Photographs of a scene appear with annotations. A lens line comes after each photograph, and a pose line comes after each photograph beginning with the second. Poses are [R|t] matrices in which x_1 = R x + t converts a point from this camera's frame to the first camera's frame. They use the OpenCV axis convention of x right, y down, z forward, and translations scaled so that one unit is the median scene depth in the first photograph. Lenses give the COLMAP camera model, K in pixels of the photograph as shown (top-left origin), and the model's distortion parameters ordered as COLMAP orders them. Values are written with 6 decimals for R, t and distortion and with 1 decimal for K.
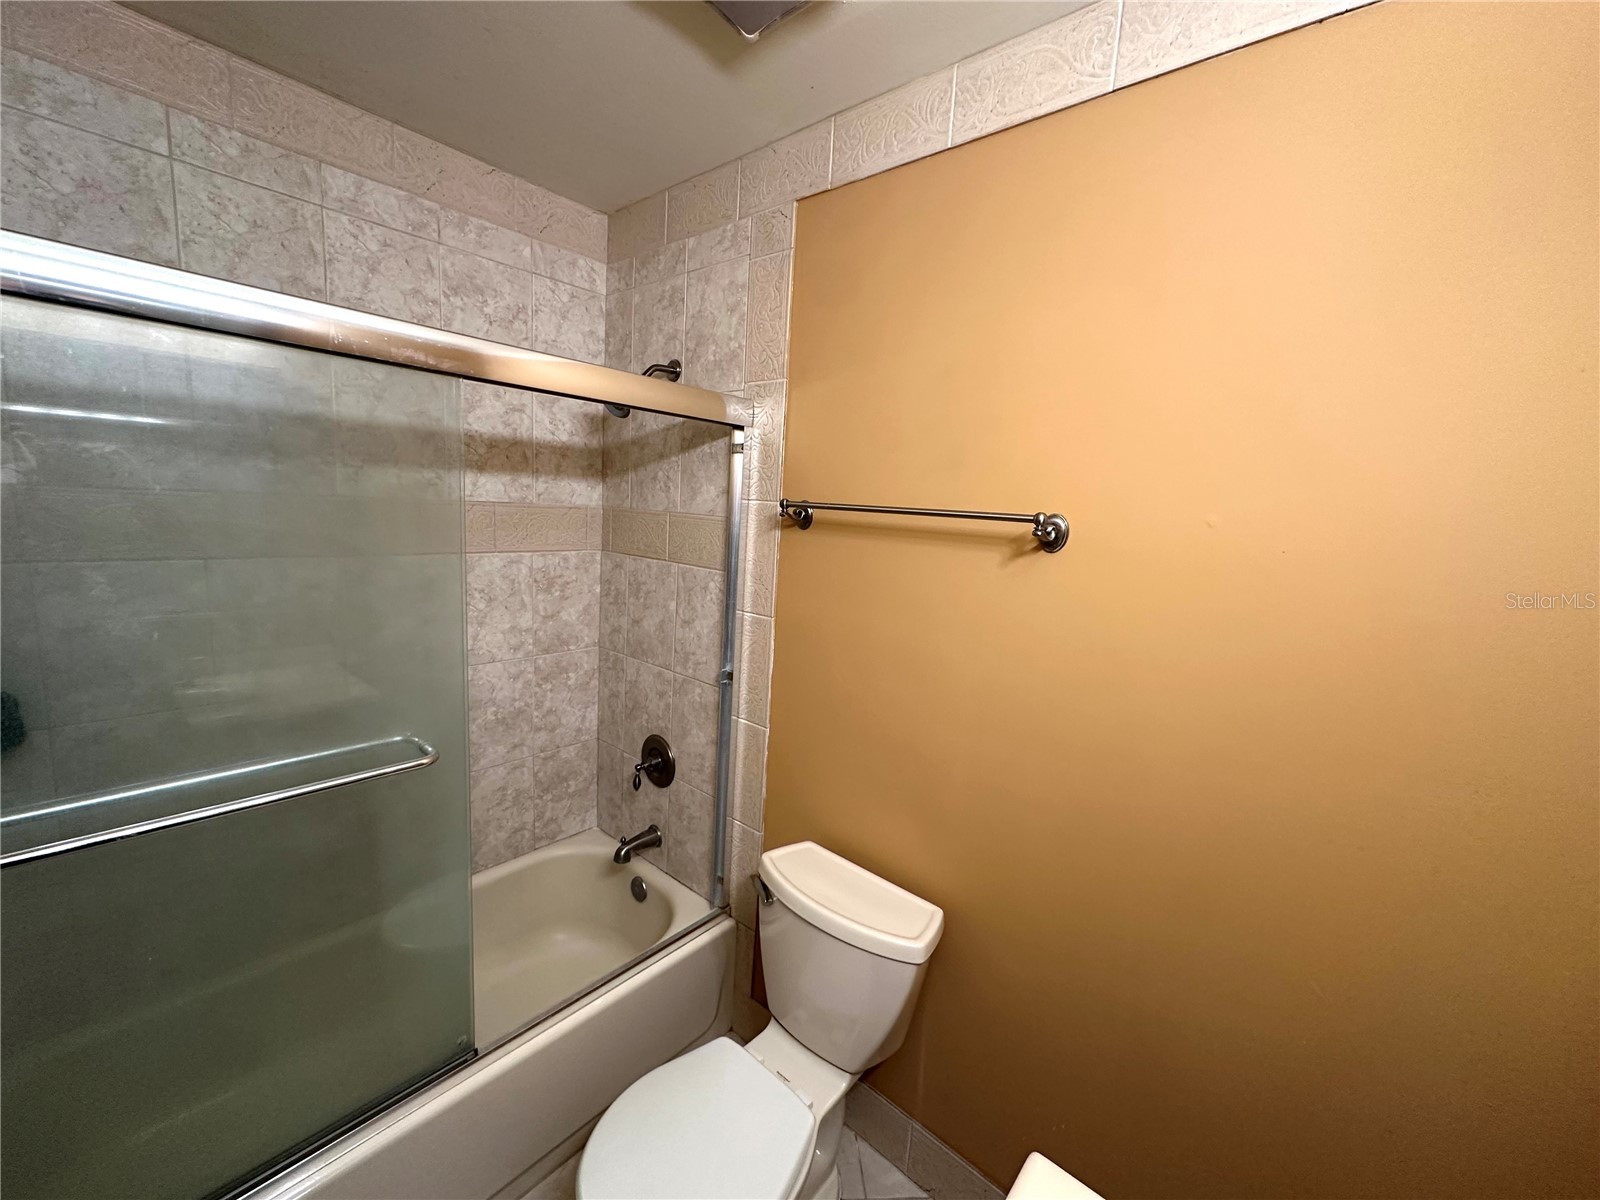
lens RADIAL K [[637.3, 0, 800.0], [0, 637.3, 600.0], [0, 0, 1]] dist [-0.002301, -0.000010]
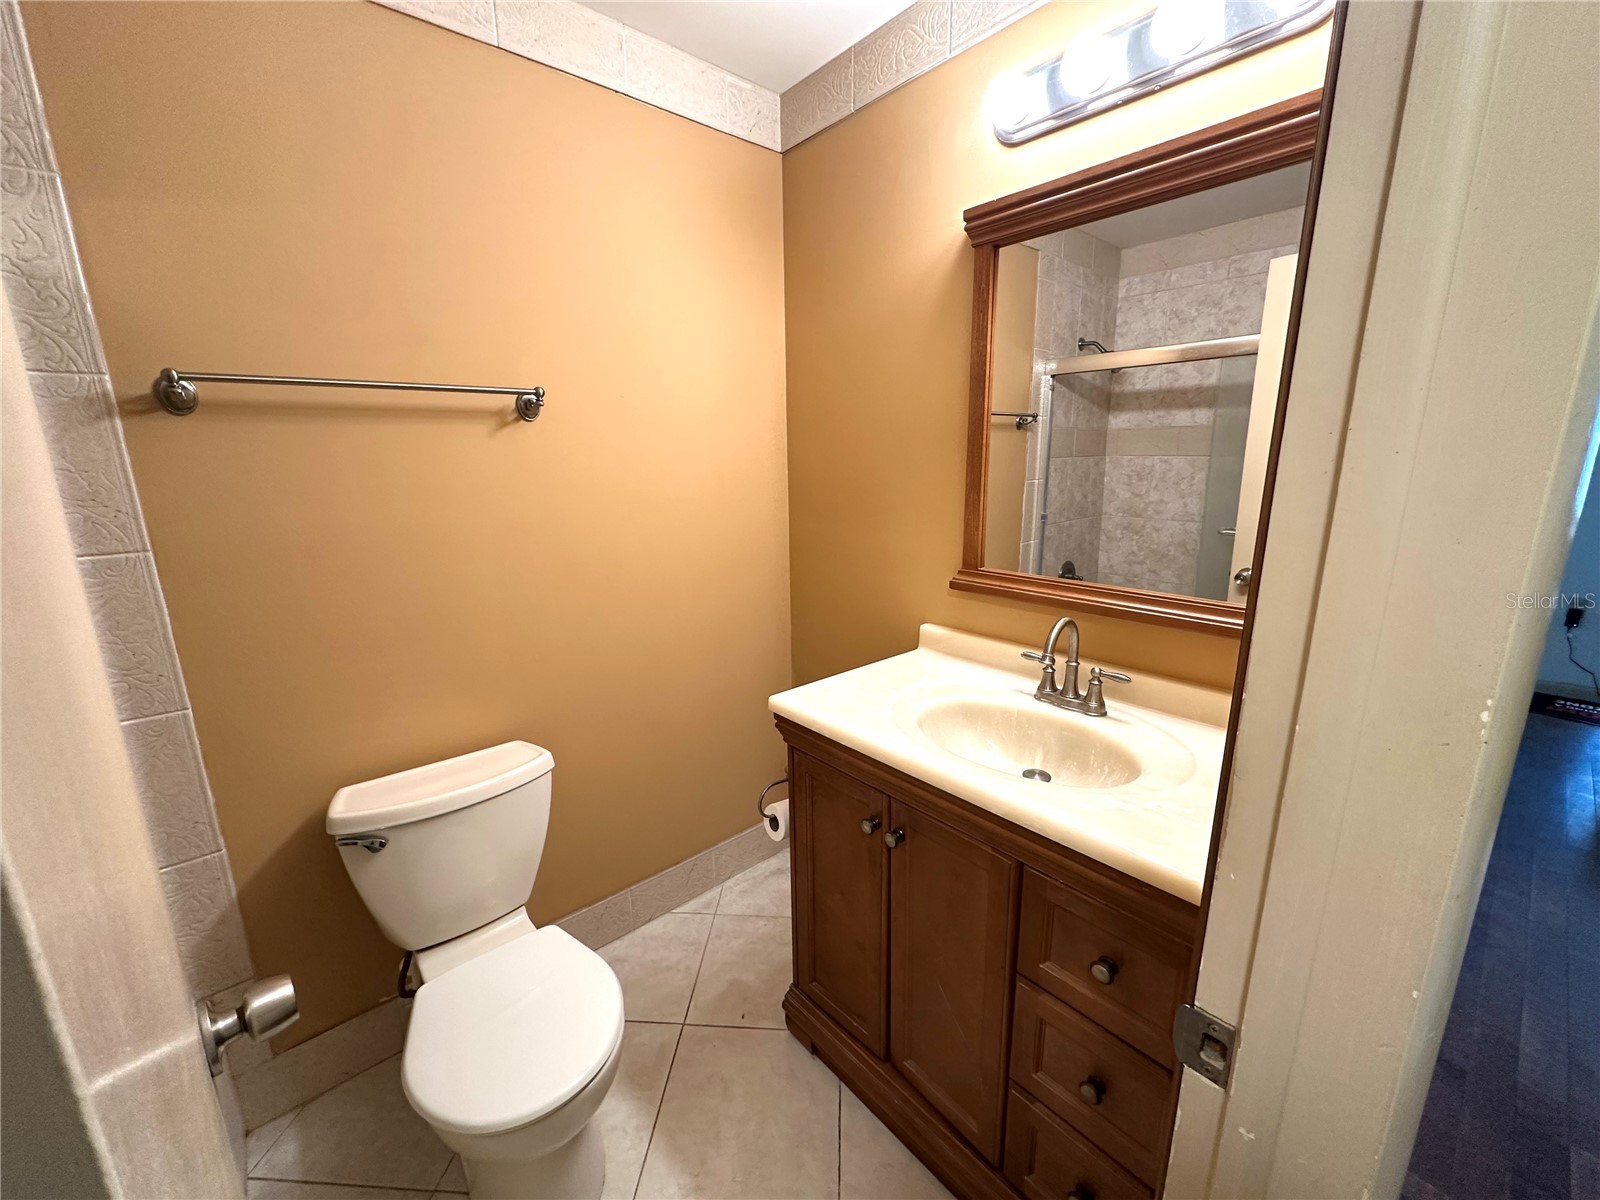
lens RADIAL K [[637.3, 0, 800.0], [0, 637.3, 600.0], [0, 0, 1]] dist [-0.002301, -0.000010]
pose [[0.139654, -0.280565, 0.949621, -0.740671], [0.174181, 0.951026, 0.255364, 0.030571], [-0.974760, 0.129743, 0.181683, 0.245024]]
